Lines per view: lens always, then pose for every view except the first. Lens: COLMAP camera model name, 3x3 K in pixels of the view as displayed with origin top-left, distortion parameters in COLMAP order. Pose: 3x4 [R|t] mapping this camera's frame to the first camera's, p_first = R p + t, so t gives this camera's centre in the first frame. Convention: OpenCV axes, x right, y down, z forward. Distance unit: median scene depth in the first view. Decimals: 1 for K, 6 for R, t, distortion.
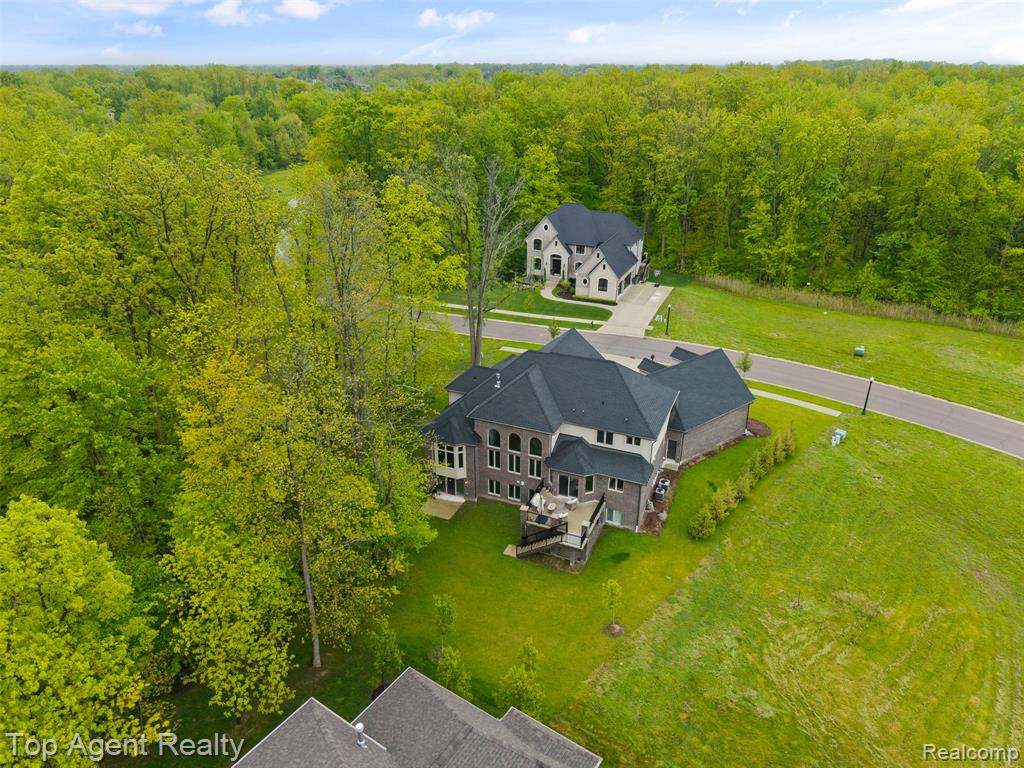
lens RADIAL K [[688.7, 0, 512.0], [0, 688.7, 384.0], [0, 0, 1]] dist [0.000389, -0.000843]
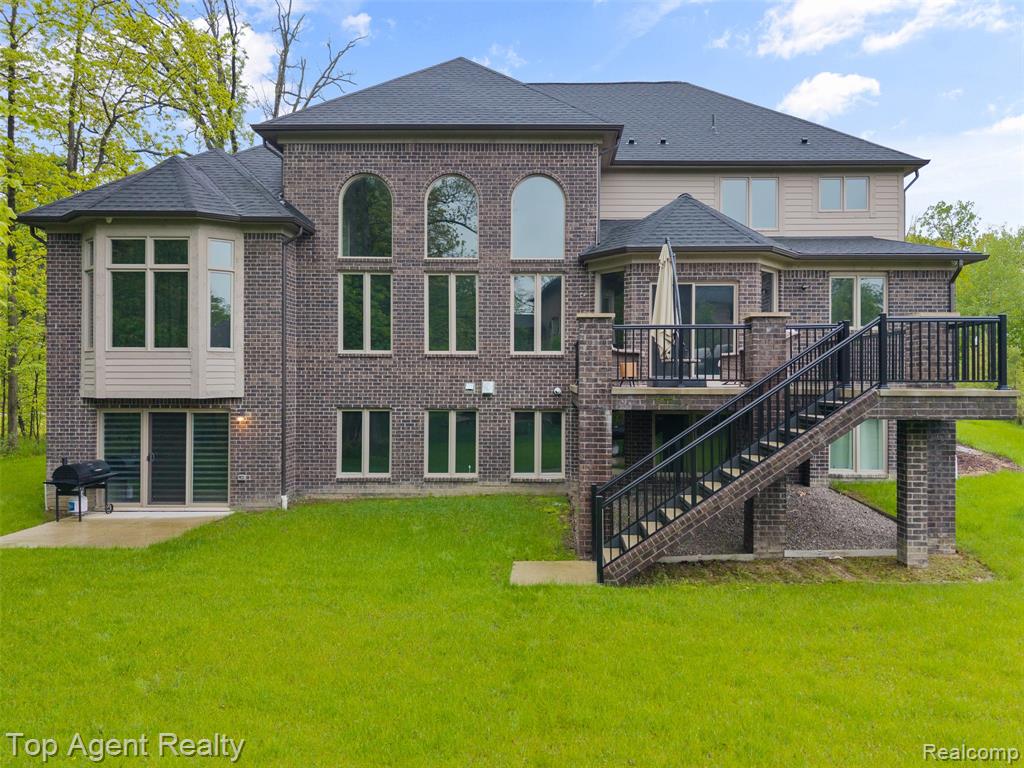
lens RADIAL K [[710.2, 0, 556.0], [0, 710.2, 387.2], [0, 0, 1]] dist [0.007486, -0.002299]
pose [[0.922789, 0.002509, 0.385297, -0.063023], [0.166645, 0.899016, -0.404969, 0.256967], [-0.347404, 0.437909, 0.829184, 0.782249]]
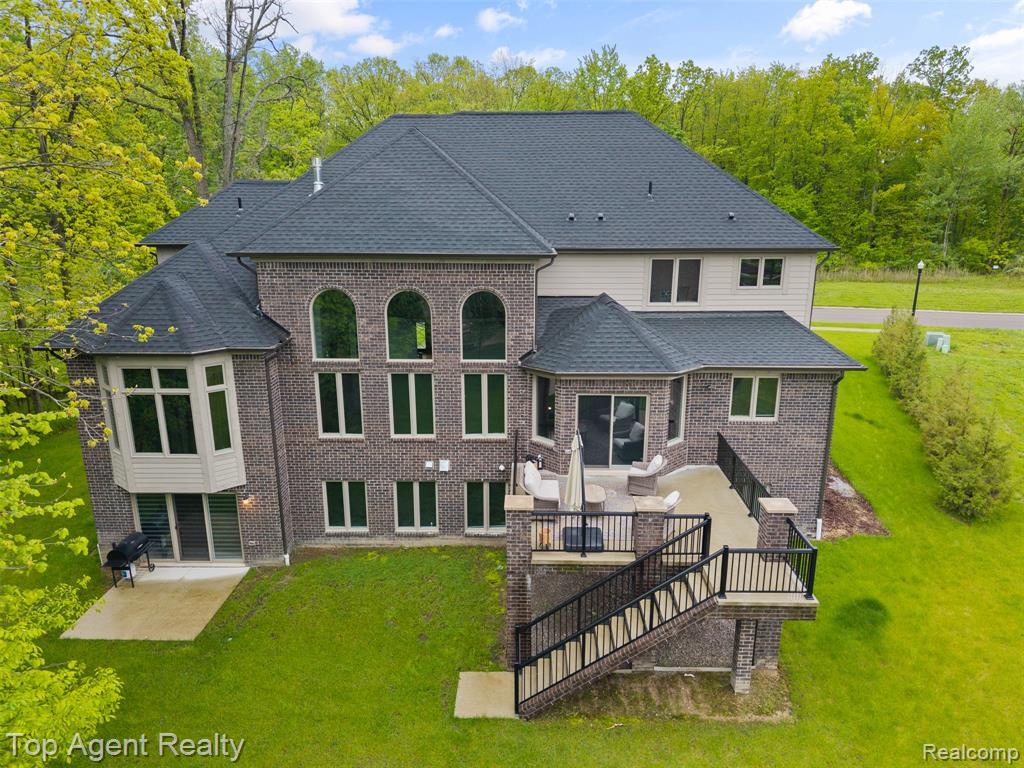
lens RADIAL K [[698.9, 0, 529.6], [0, 698.9, 388.4], [0, 0, 1]] dist [0.003299, 0.002720]
pose [[0.924562, -0.097900, 0.368239, -0.062024], [0.161137, 0.976216, -0.145041, 0.163349], [-0.345281, 0.193436, 0.918348, 0.698636]]
